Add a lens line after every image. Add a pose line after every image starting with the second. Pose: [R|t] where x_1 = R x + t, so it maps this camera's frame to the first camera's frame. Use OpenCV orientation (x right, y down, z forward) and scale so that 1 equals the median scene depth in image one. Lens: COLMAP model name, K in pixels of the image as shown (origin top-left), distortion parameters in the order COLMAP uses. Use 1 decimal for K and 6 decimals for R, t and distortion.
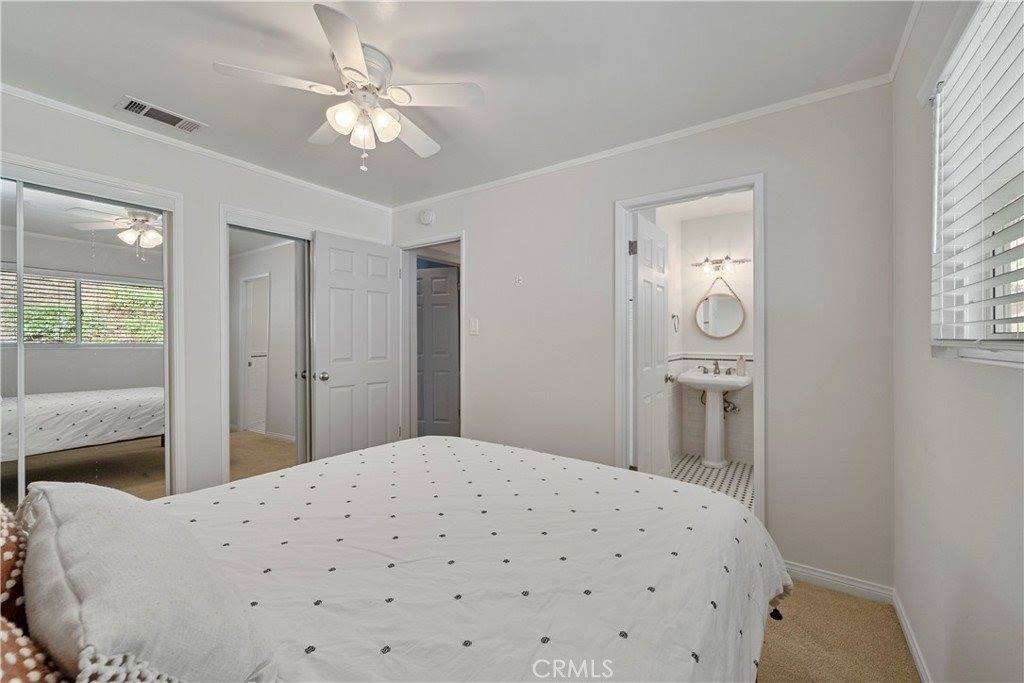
lens RADIAL K [[403.1, 0, 511.4], [0, 403.1, 336.0], [0, 0, 1]] dist [-0.004048, 0.001241]
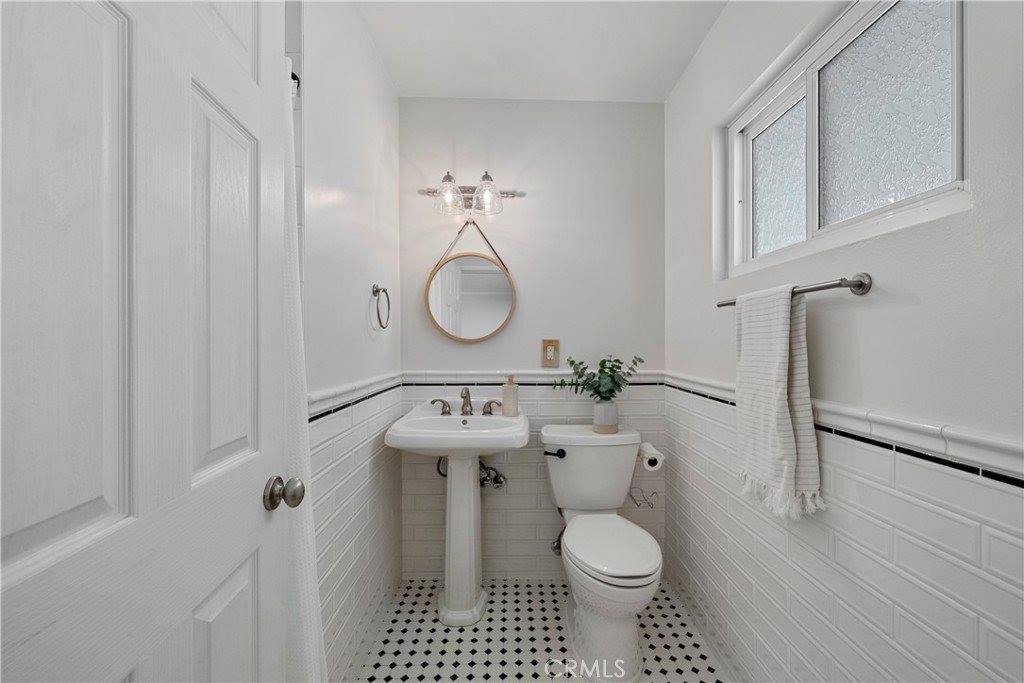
lens RADIAL K [[403.1, 0, 512.9], [0, 403.1, 340.0], [0, 0, 1]] dist [-0.004048, 0.001241]
pose [[0.818031, -0.006708, 0.575135, 0.273947], [0.002918, 0.999968, 0.007513, 0.001079], [-0.575167, -0.004467, 0.818024, 0.566081]]
